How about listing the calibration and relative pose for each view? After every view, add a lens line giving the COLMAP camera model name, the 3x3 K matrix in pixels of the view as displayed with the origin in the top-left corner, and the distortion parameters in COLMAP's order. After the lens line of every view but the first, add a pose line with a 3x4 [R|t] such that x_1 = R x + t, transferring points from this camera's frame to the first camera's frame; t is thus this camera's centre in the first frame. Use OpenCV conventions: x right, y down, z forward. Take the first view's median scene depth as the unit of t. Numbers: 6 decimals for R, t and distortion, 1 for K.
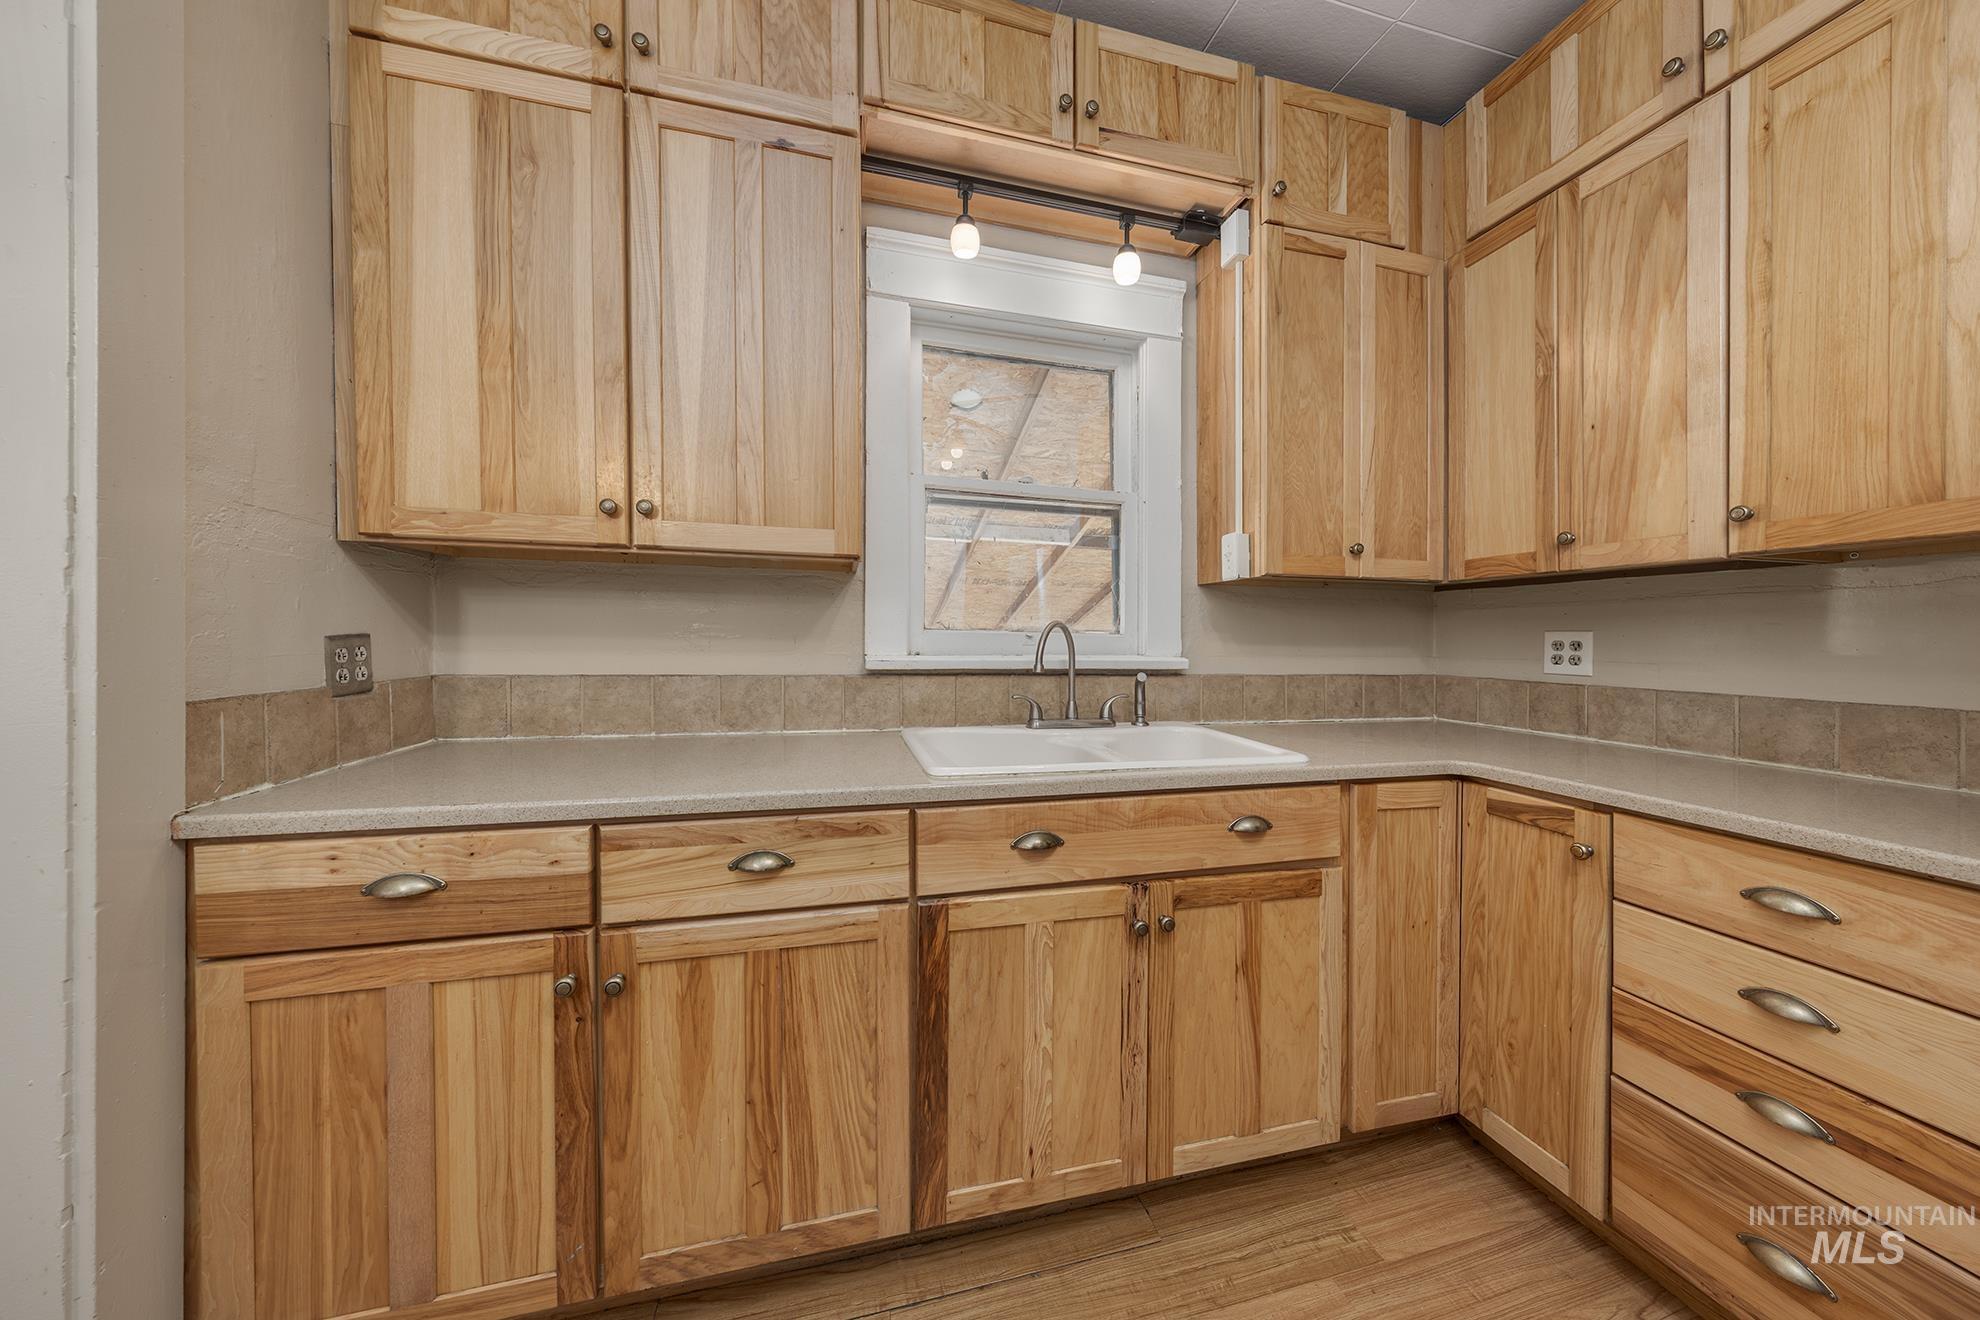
lens RADIAL K [[646.0, 0, 997.0], [0, 646.0, 655.6], [0, 0, 1]] dist [0.002424, -0.000052]
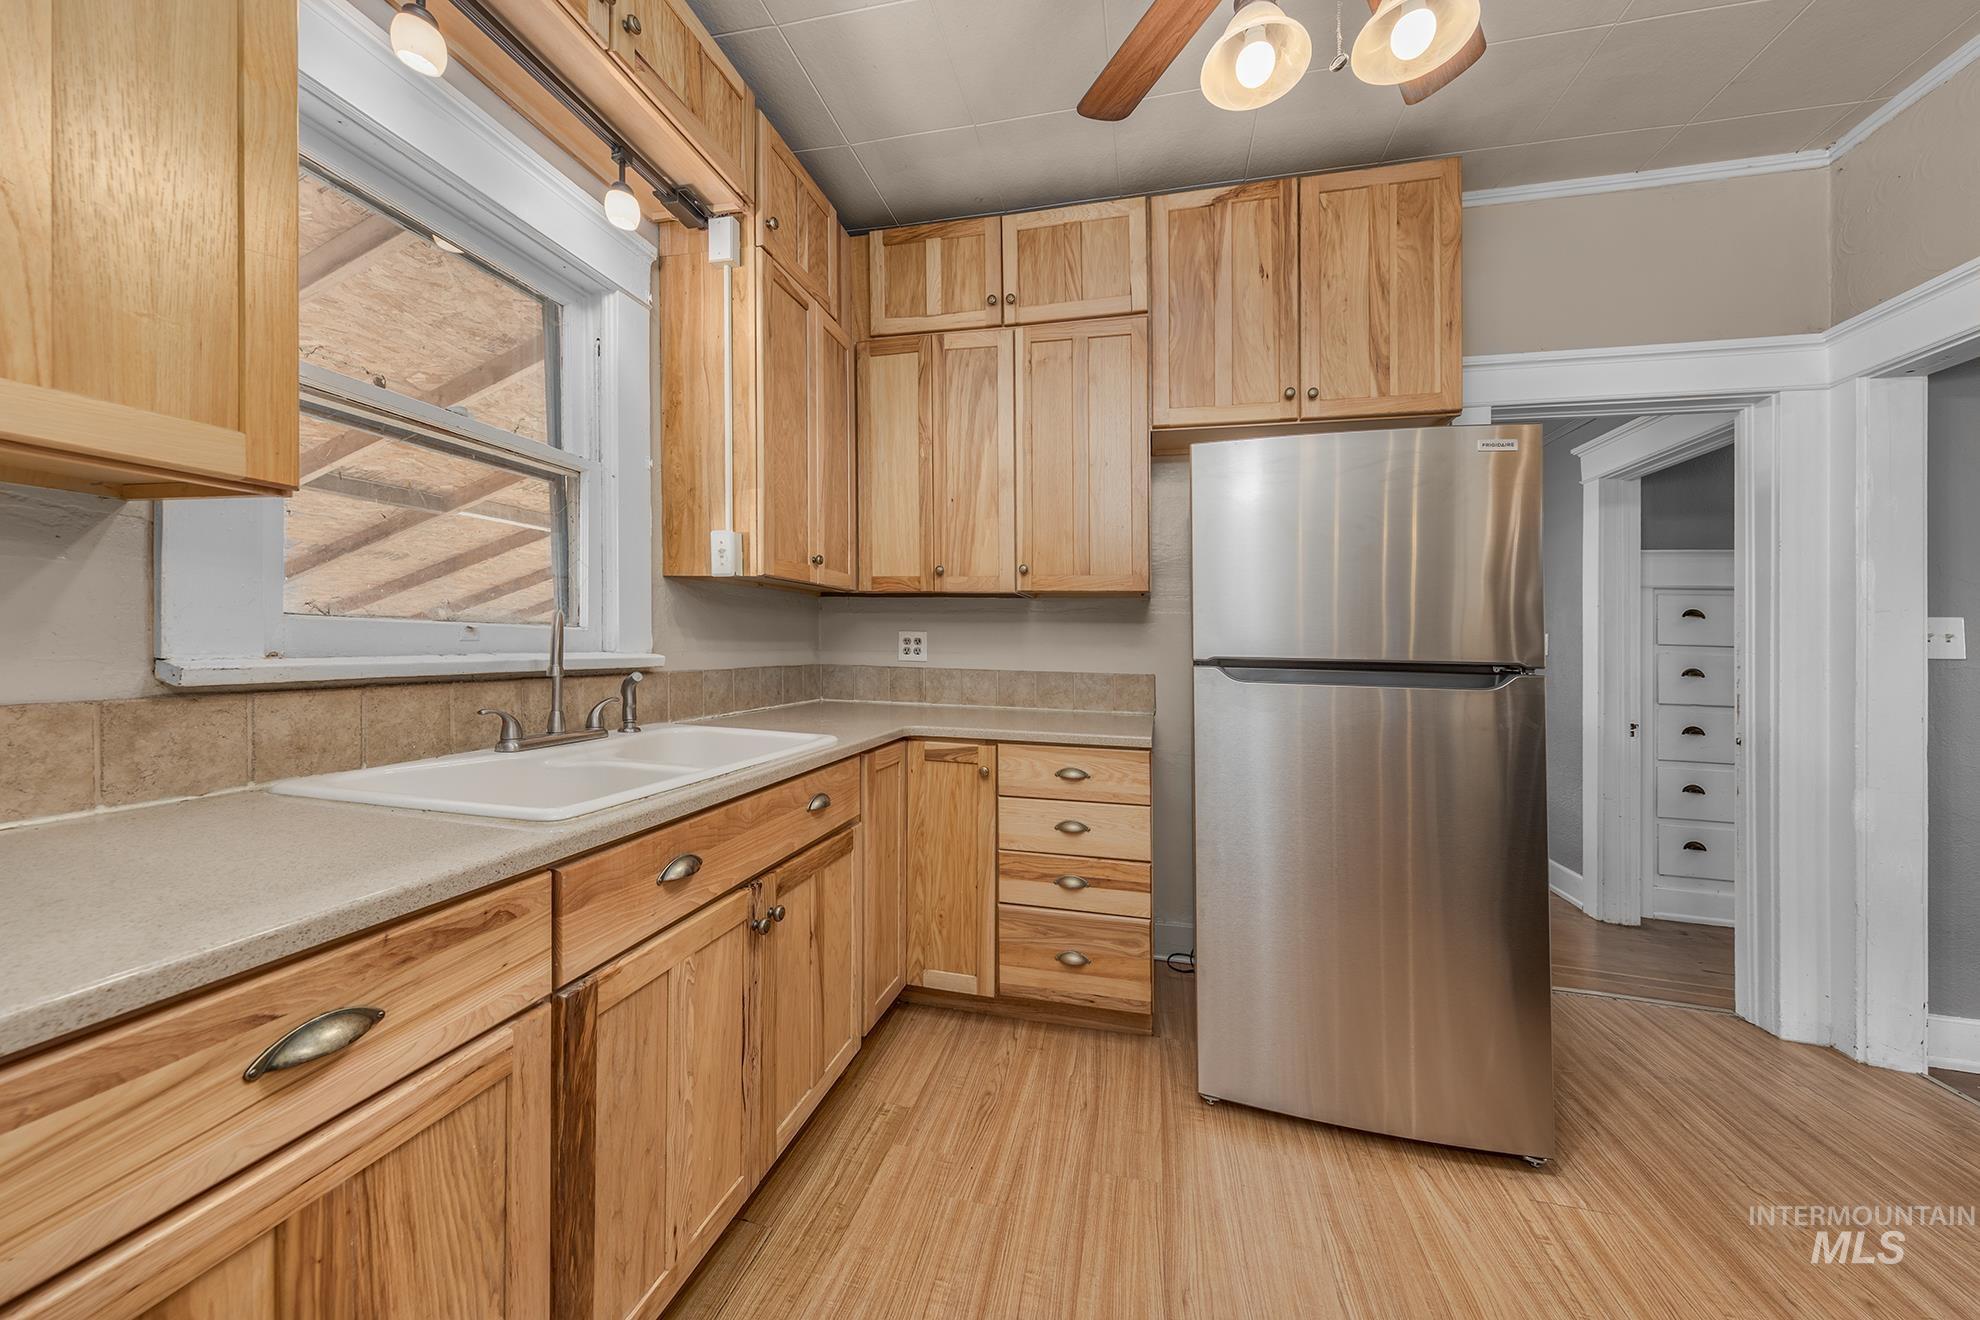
lens RADIAL K [[672.7, 0, 1001.9], [0, 672.7, 639.8], [0, 0, 1]] dist [0.005225, -0.000188]
pose [[0.463790, 0.001197, 0.885945, -0.484207], [0.008841, 0.999943, -0.005979, -0.010144], [-0.885901, 0.010606, 0.463753, 0.167915]]
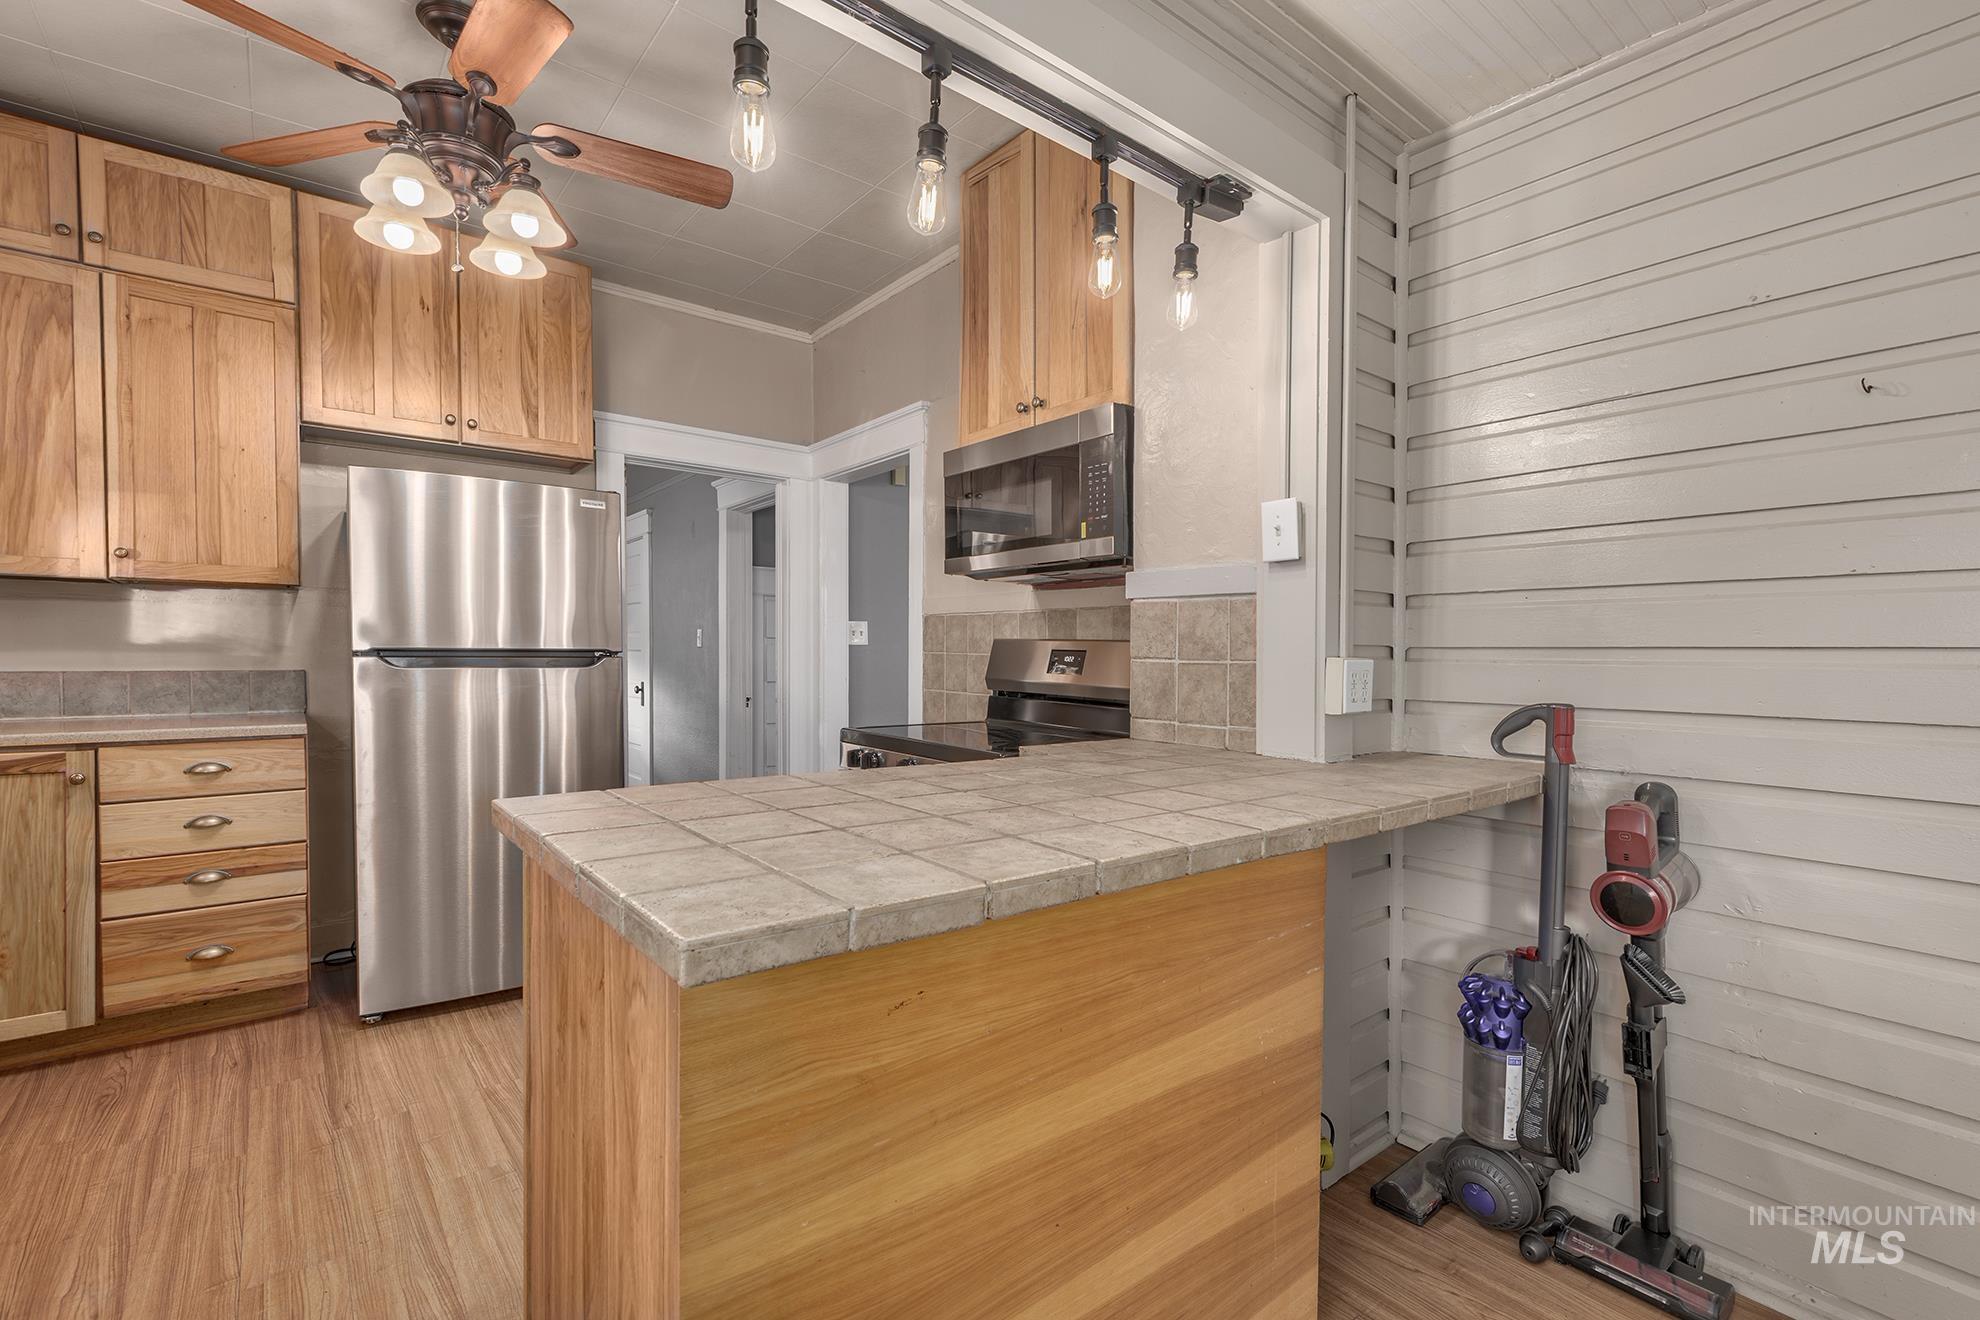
lens RADIAL K [[885.6, 0, 996.0], [0, 885.6, 646.7], [0, 0, 1]] dist [0.002612, 0.000601]
pose [[-0.407901, -0.012422, 0.912942, -1.538548], [0.008274, 0.999816, 0.017300, -0.008384], [-0.912989, 0.014610, -0.407723, -0.057573]]
